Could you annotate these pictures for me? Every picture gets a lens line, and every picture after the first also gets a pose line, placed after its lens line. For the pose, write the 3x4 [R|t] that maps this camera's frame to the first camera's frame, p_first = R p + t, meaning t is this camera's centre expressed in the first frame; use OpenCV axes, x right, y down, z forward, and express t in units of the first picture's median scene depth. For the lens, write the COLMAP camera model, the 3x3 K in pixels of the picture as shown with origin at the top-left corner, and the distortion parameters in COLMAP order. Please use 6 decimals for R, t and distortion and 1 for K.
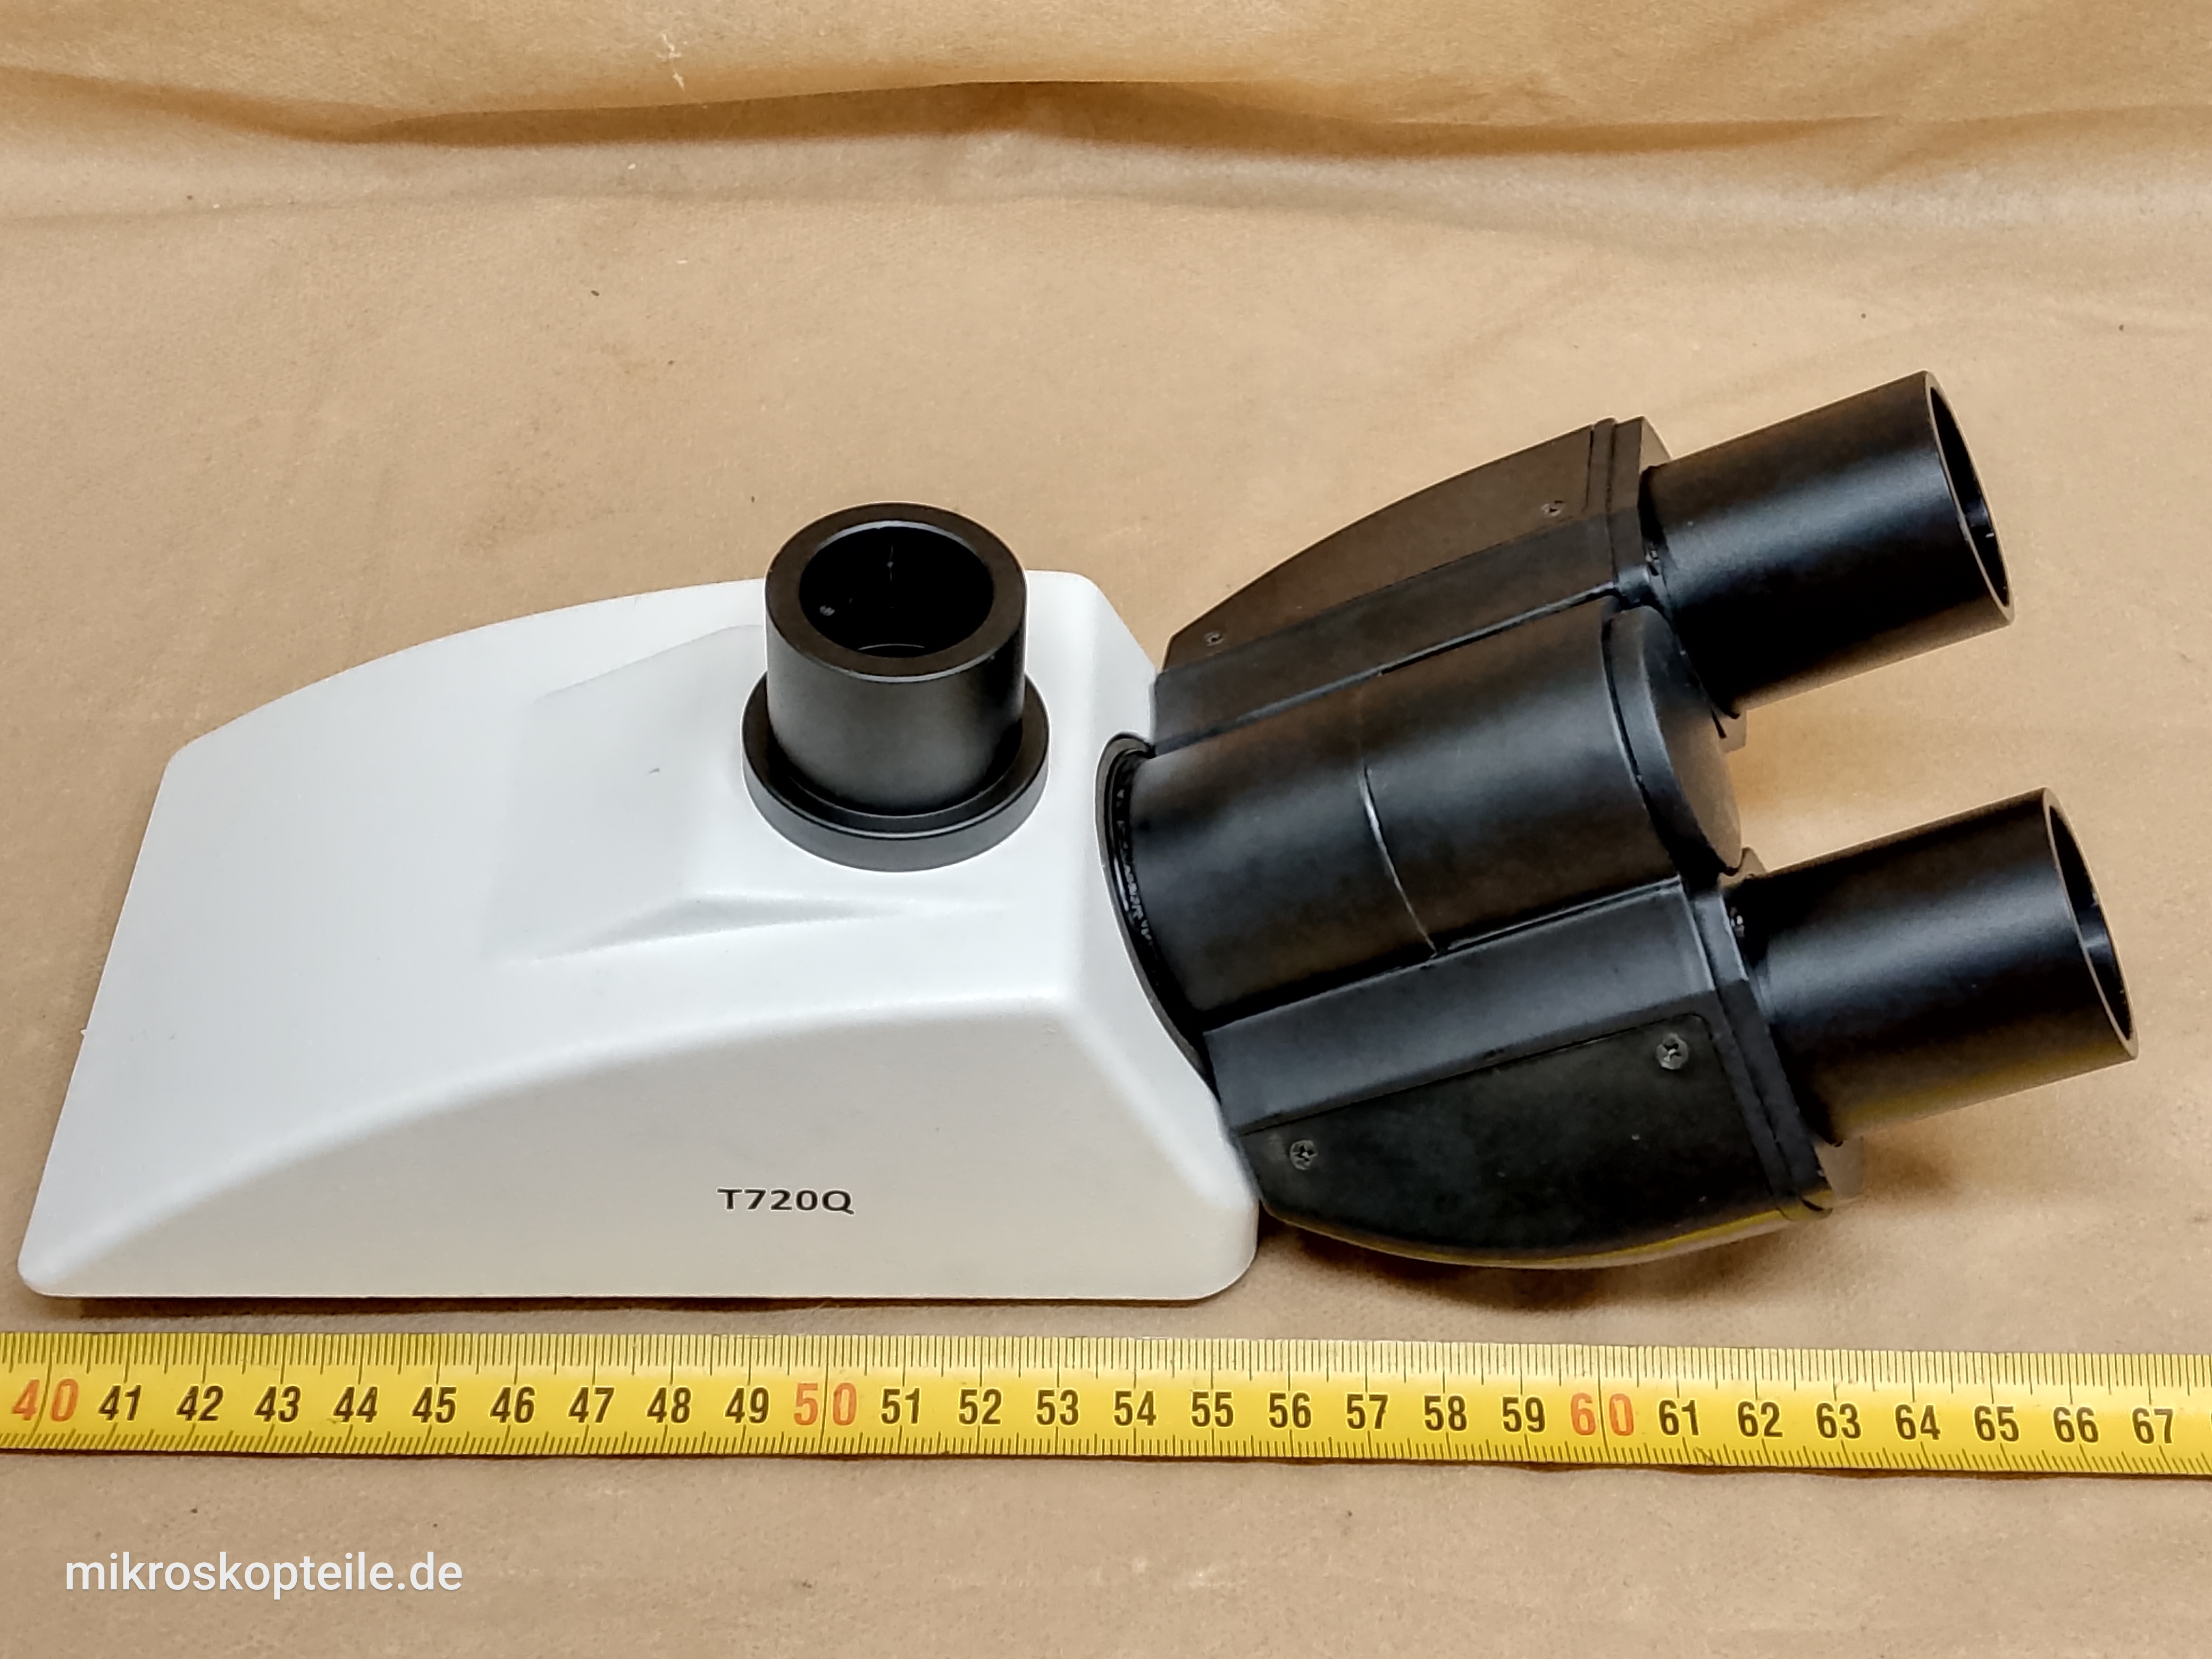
lens RADIAL K [[3689.3, 0, 1087.3], [0, 3689.3, 821.7], [0, 0, 1]] dist [0.296816, -1.329550]
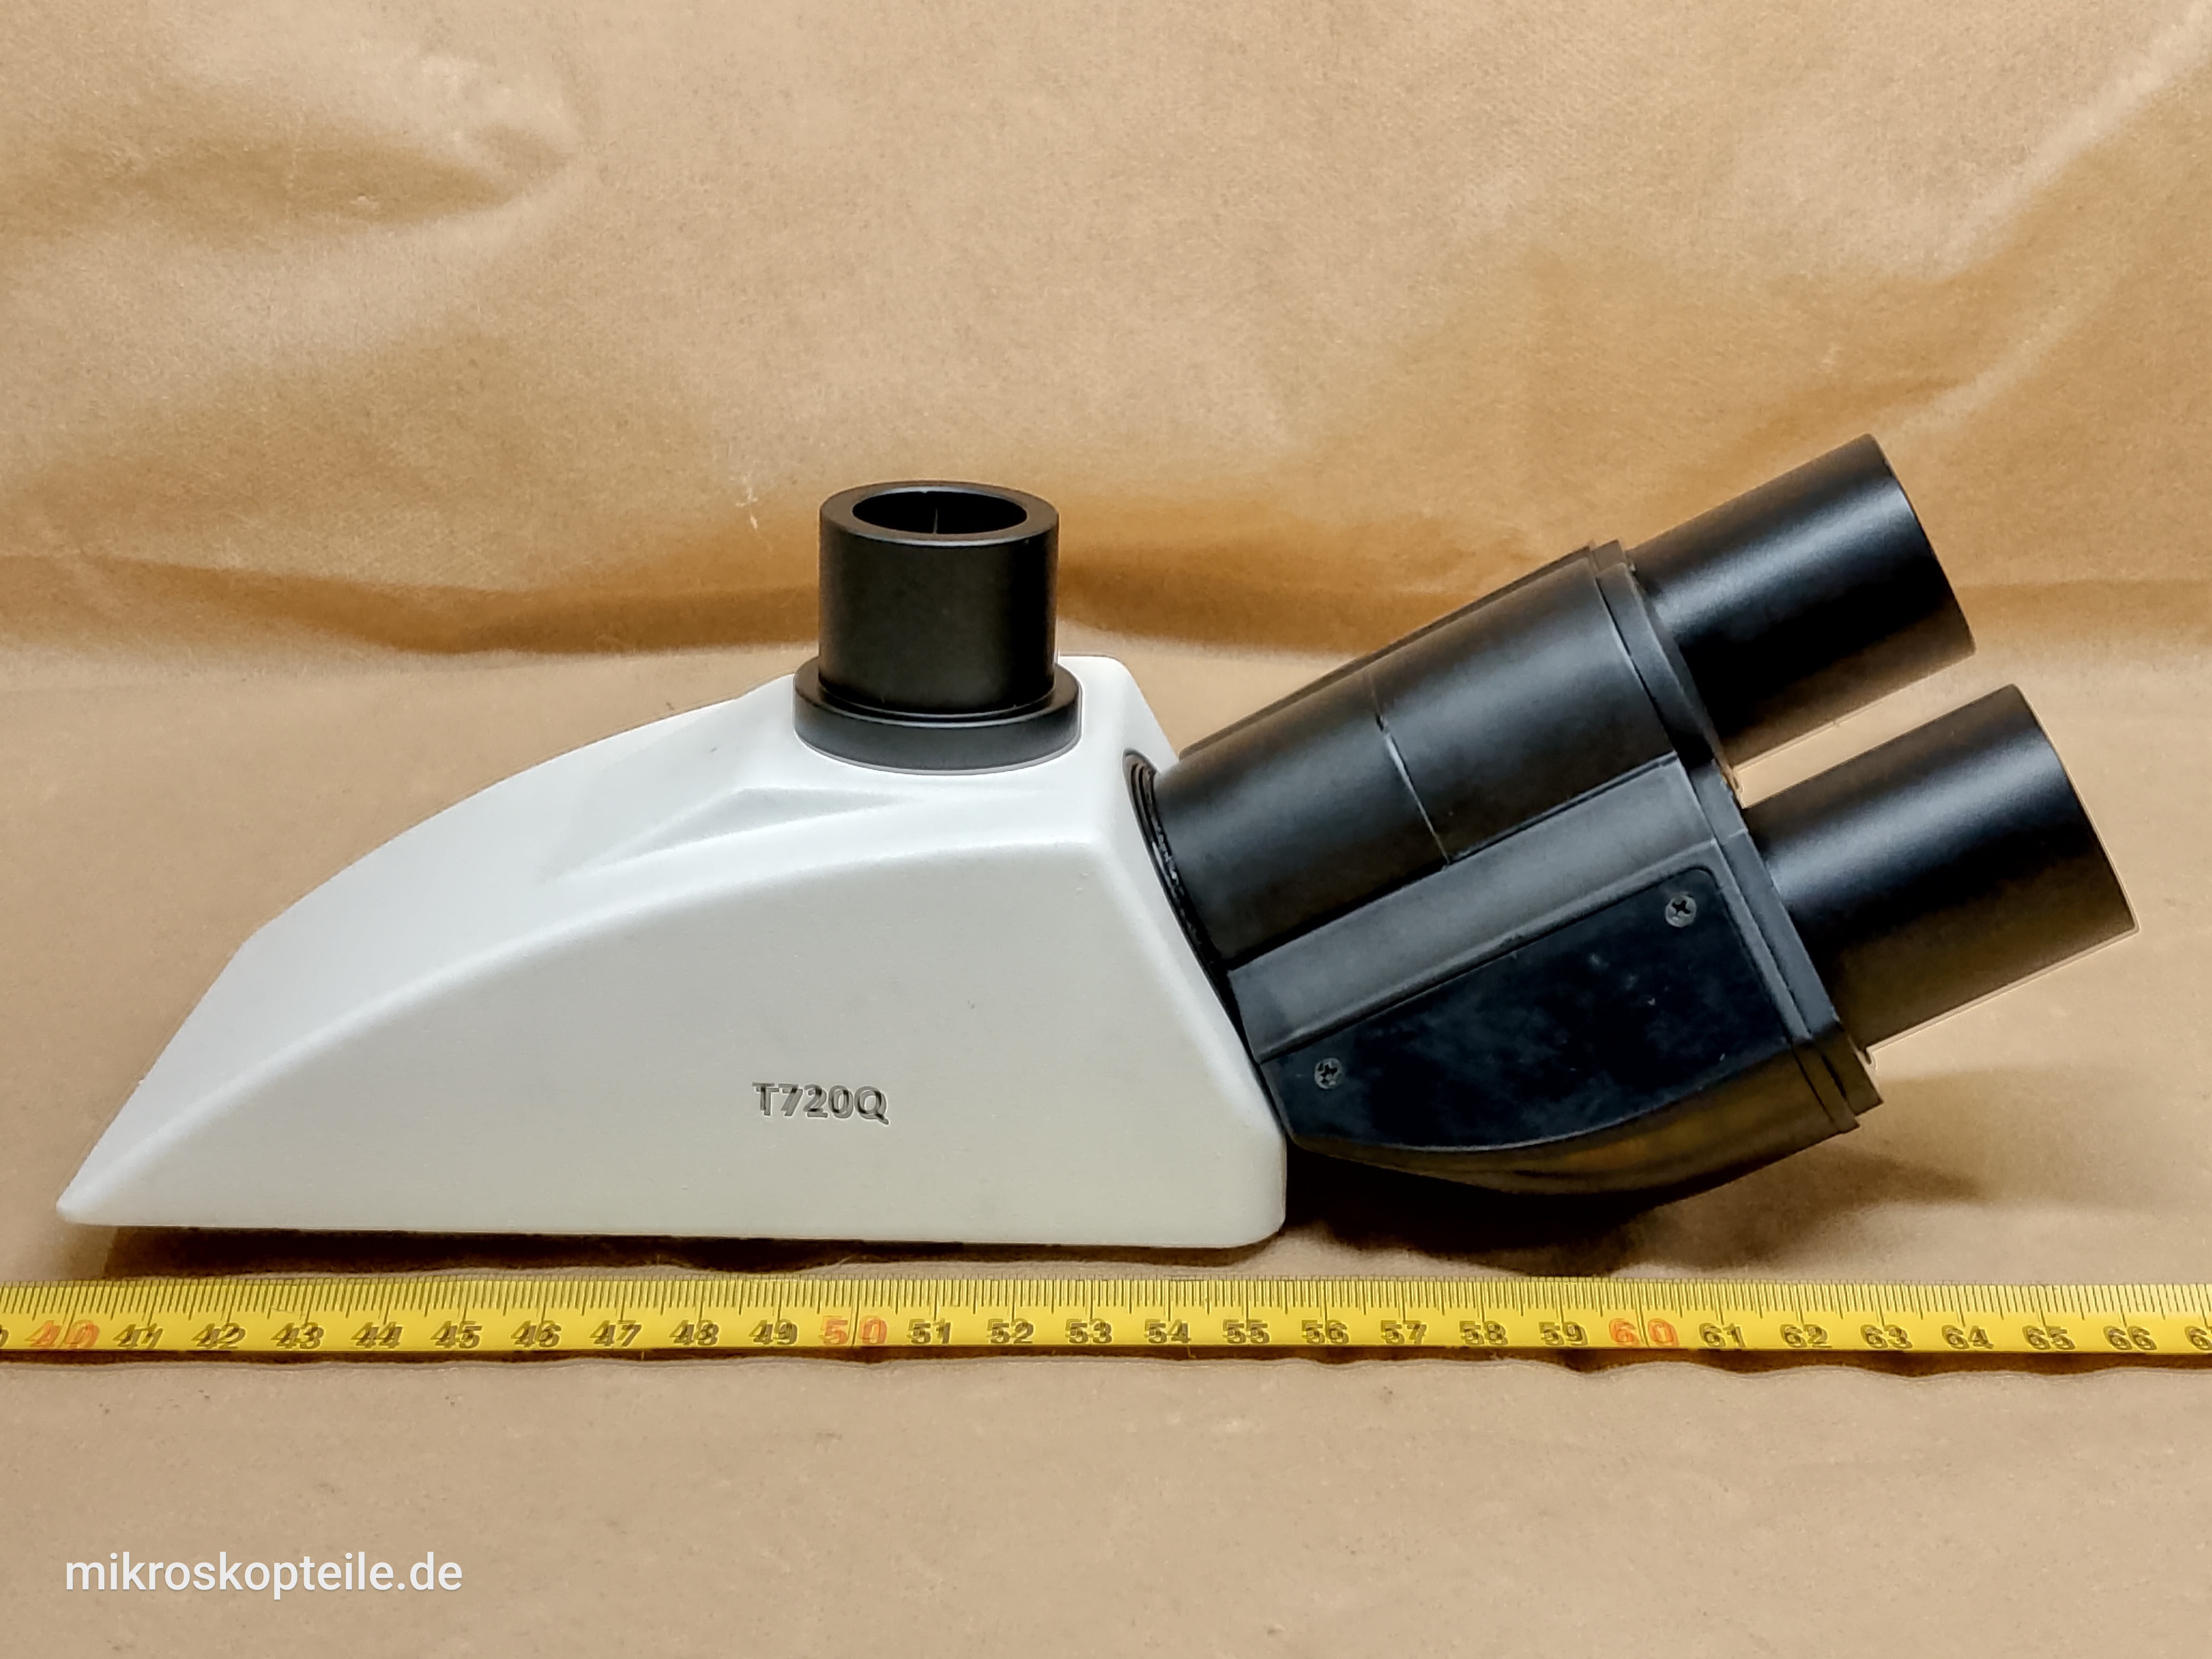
lens RADIAL K [[3689.3, 0, 1087.3], [0, 3689.3, 821.7], [0, 0, 1]] dist [0.296816, -1.329550]
pose [[0.999926, -0.004811, -0.011184, 0.003725], [-0.000692, 0.894660, -0.446746, 0.477972], [0.012156, 0.446721, 0.894591, 0.058069]]
